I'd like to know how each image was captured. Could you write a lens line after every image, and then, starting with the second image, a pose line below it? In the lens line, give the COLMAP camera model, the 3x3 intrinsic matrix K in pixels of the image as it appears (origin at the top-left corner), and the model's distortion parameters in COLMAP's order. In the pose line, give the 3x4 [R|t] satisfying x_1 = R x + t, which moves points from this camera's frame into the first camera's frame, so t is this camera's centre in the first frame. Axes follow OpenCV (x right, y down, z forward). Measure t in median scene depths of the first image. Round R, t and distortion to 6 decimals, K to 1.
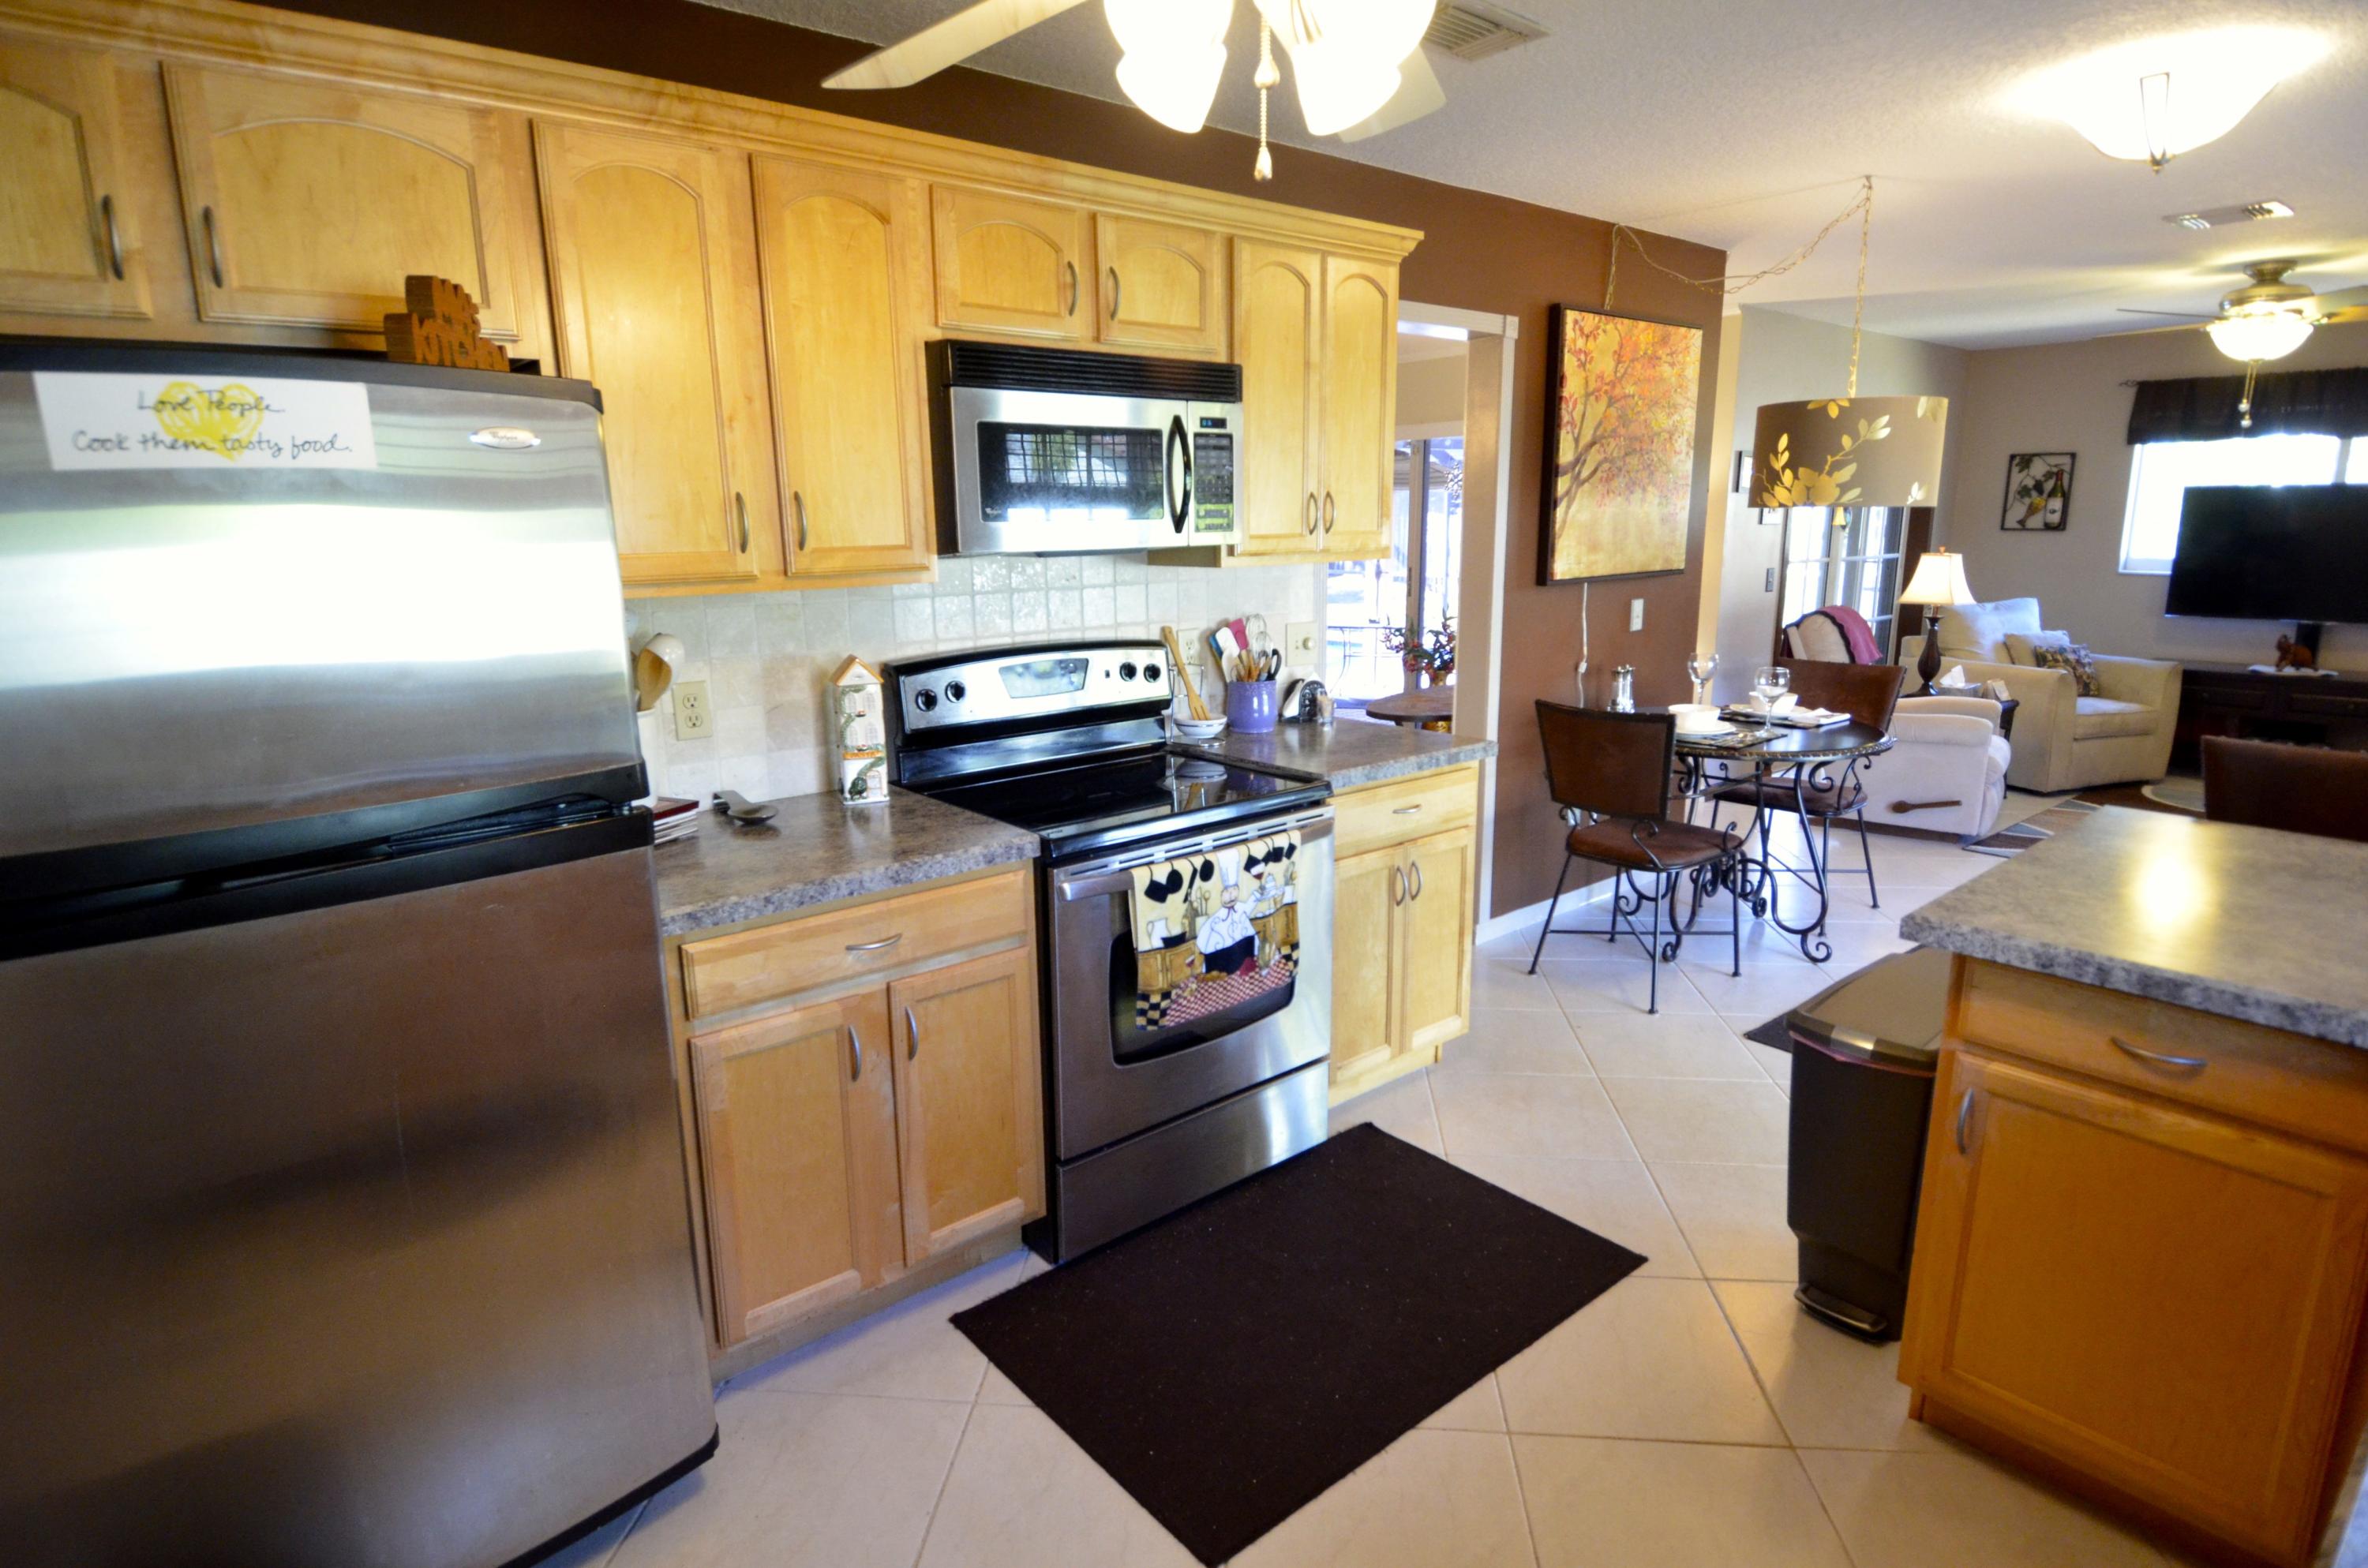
lens RADIAL K [[1238.2, 0, 1176.6], [0, 1238.2, 783.5], [0, 0, 1]] dist [0.013436, -0.029388]
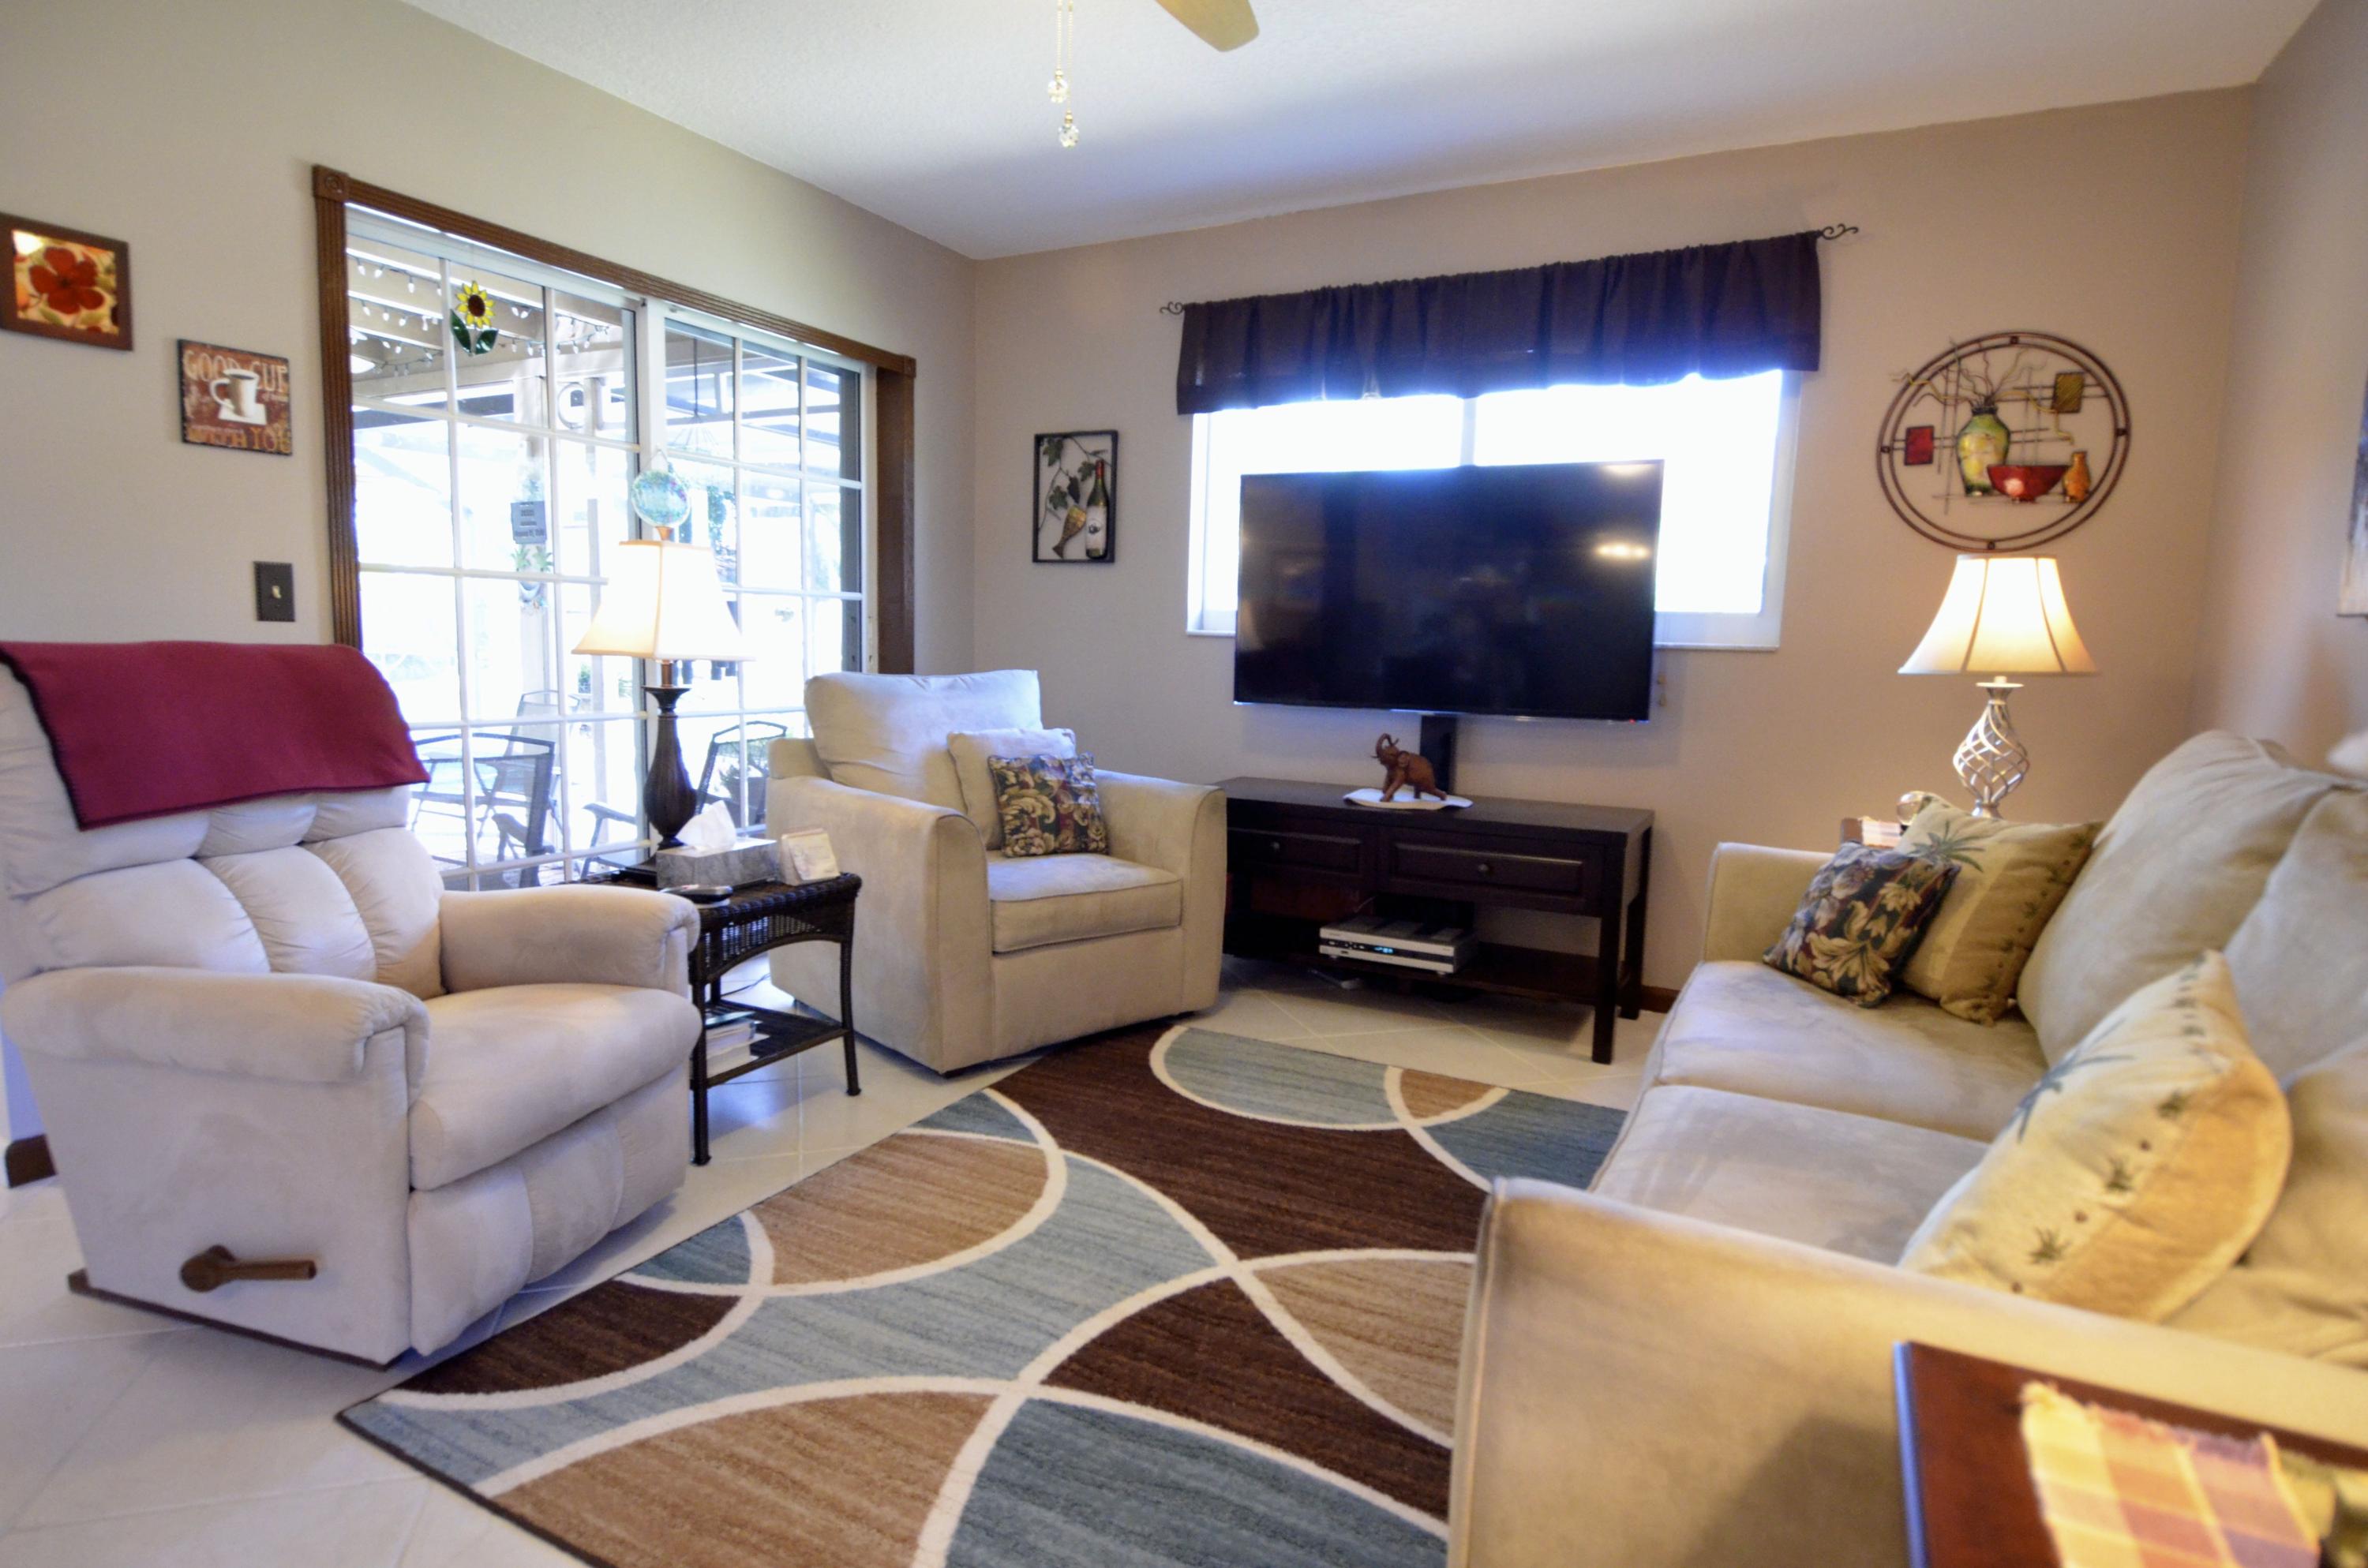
lens RADIAL K [[1238.2, 0, 1176.6], [0, 1238.2, 783.5], [0, 0, 1]] dist [0.013436, -0.029388]
pose [[0.923681, -0.008069, 0.383077, 0.546831], [0.043157, 0.995607, -0.083088, -0.051924], [-0.380723, 0.093279, 0.919972, 0.478914]]
